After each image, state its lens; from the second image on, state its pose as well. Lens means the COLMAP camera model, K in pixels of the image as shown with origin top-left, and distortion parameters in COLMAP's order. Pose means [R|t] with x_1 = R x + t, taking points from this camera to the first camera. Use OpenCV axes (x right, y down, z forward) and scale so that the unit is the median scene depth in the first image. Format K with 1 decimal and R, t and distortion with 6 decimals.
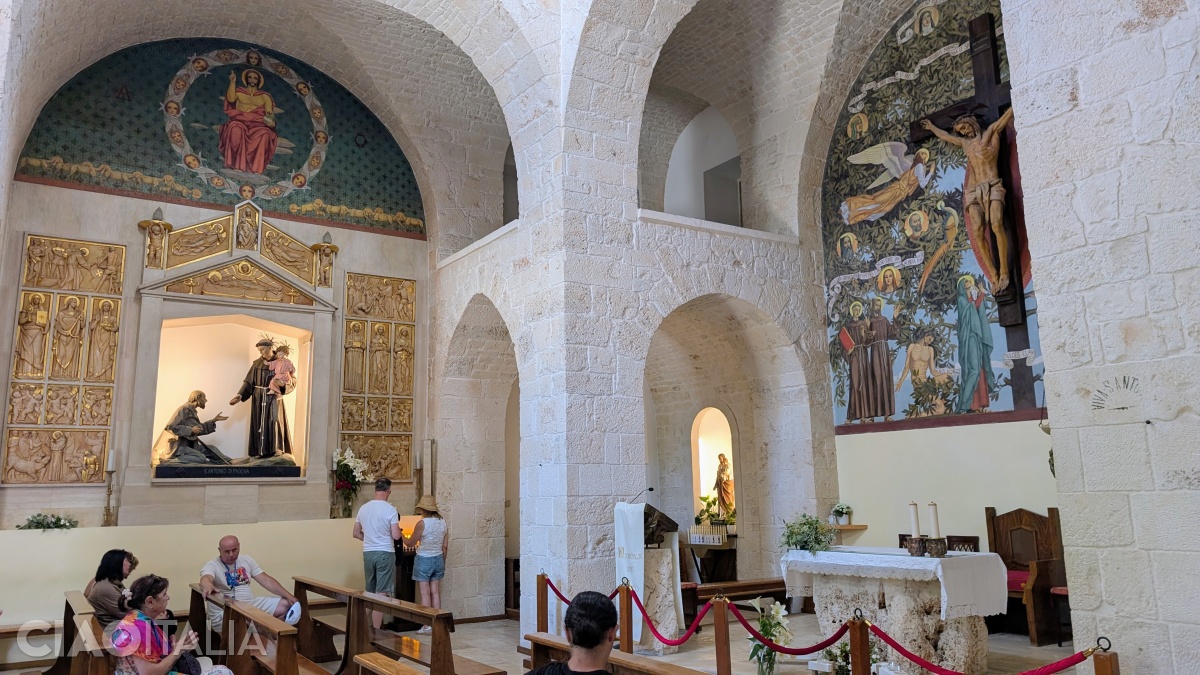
lens RADIAL K [[891.2, 0, 599.5], [0, 891.2, 313.3], [0, 0, 1]] dist [0.003625, 0.001995]
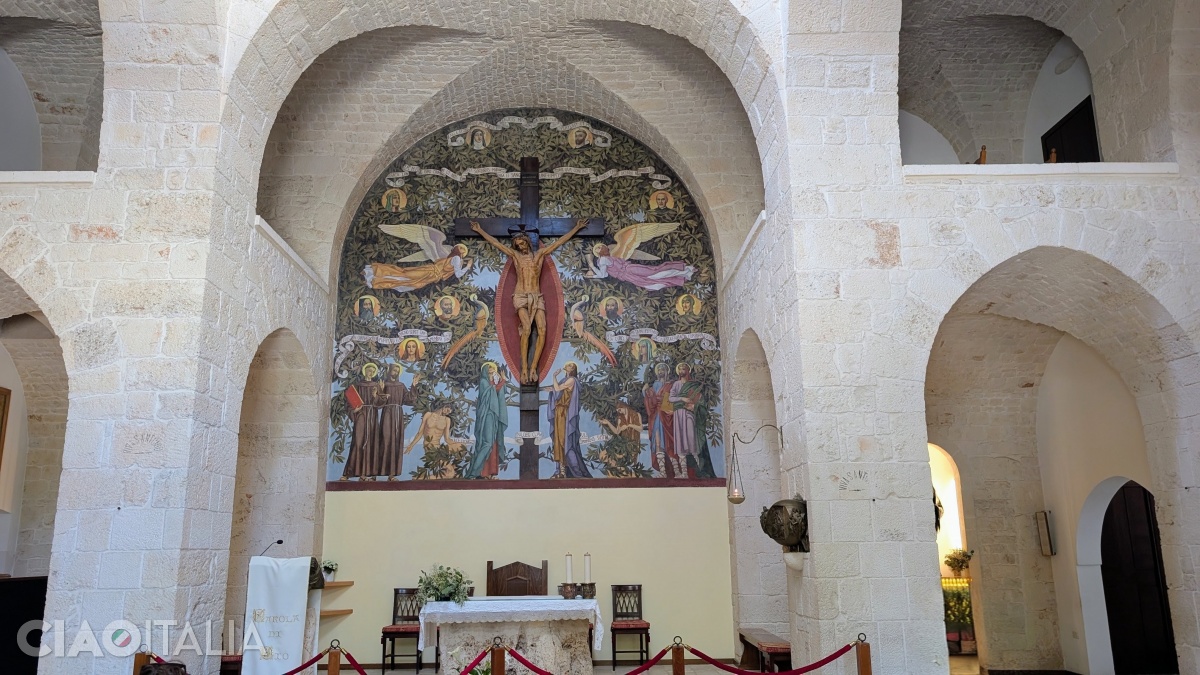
lens RADIAL K [[901.3, 0, 561.1], [0, 901.3, 335.2], [0, 0, 1]] dist [0.079695, -0.101618]
pose [[0.505525, 0.205988, 0.837862, -0.512482], [-0.166145, 0.976150, -0.139742, 0.068923], [-0.846664, -0.068563, 0.527692, 0.272866]]
